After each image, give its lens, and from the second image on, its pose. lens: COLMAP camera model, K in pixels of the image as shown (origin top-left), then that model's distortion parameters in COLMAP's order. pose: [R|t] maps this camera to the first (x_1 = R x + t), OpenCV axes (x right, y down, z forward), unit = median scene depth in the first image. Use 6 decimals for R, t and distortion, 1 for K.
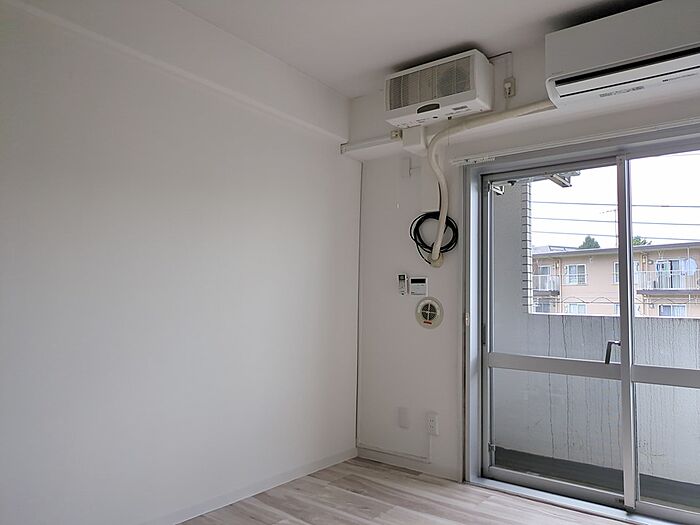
lens RADIAL K [[505.2, 0, 350.0], [0, 505.2, 262.5], [0, 0, 1]] dist [0.002425, 0.000077]
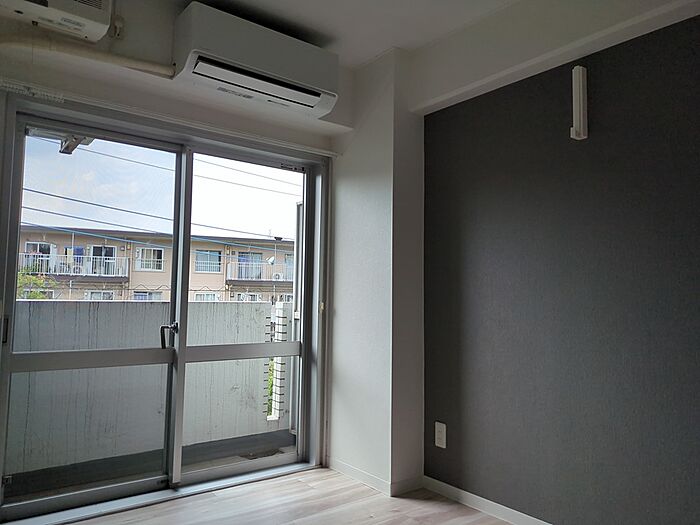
lens RADIAL K [[531.7, 0, 350.0], [0, 531.7, 262.5], [0, 0, 1]] dist [0.029110, 0.001621]
pose [[0.263412, 0.056412, 0.963033, -0.406527], [-0.086048, 0.995683, -0.034788, 0.035899], [-0.960838, -0.073703, 0.267129, 0.363706]]
